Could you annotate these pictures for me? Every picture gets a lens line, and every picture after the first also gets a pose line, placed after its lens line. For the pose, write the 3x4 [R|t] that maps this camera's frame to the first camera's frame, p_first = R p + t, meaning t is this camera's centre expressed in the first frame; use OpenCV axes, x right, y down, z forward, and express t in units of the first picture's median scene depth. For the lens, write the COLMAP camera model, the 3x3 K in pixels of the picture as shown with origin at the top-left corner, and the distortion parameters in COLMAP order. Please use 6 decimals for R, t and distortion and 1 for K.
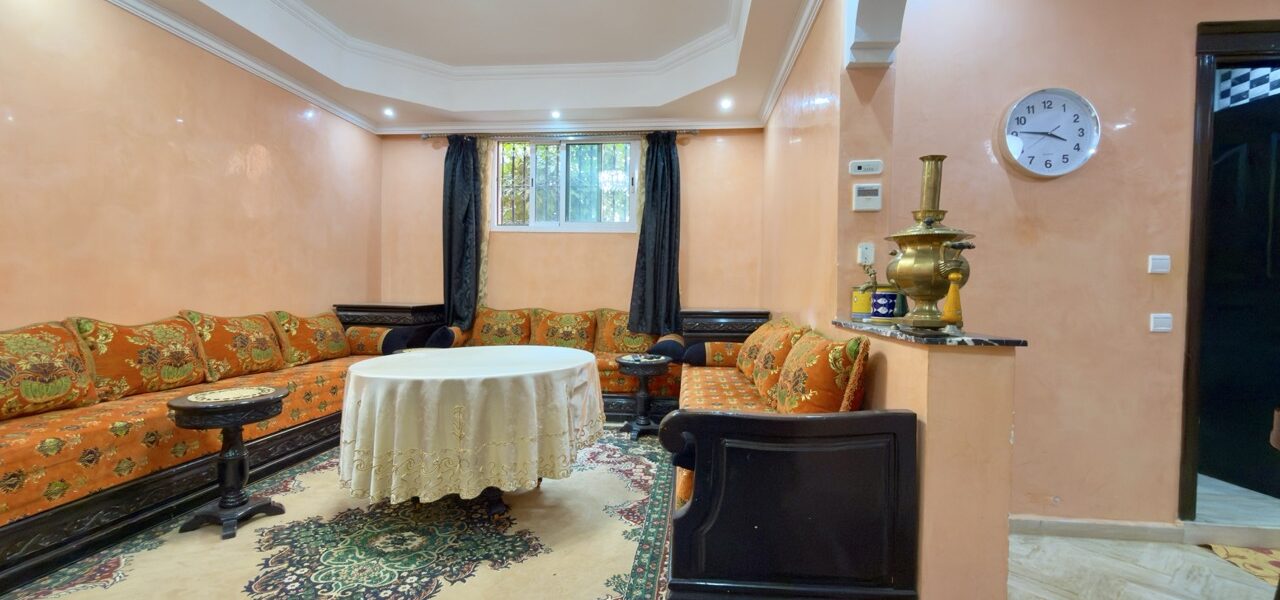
lens RADIAL K [[511.7, 0, 642.3], [0, 511.7, 302.9], [0, 0, 1]] dist [0.001891, -0.000600]
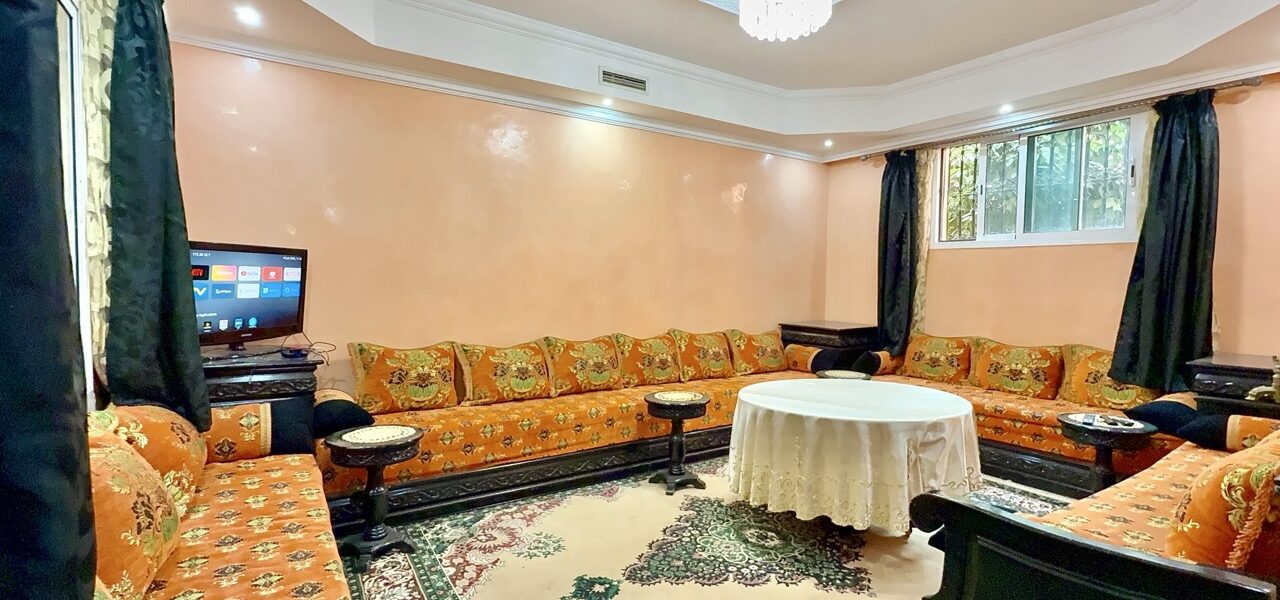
lens RADIAL K [[571.8, 0, 640.2], [0, 571.8, 304.4], [0, 0, 1]] dist [0.002154, 0.006394]
pose [[0.629620, 0.026391, -0.776454, 0.375640], [-0.021796, 0.999630, 0.016302, -0.103130], [0.776597, 0.006659, 0.629962, -0.090065]]
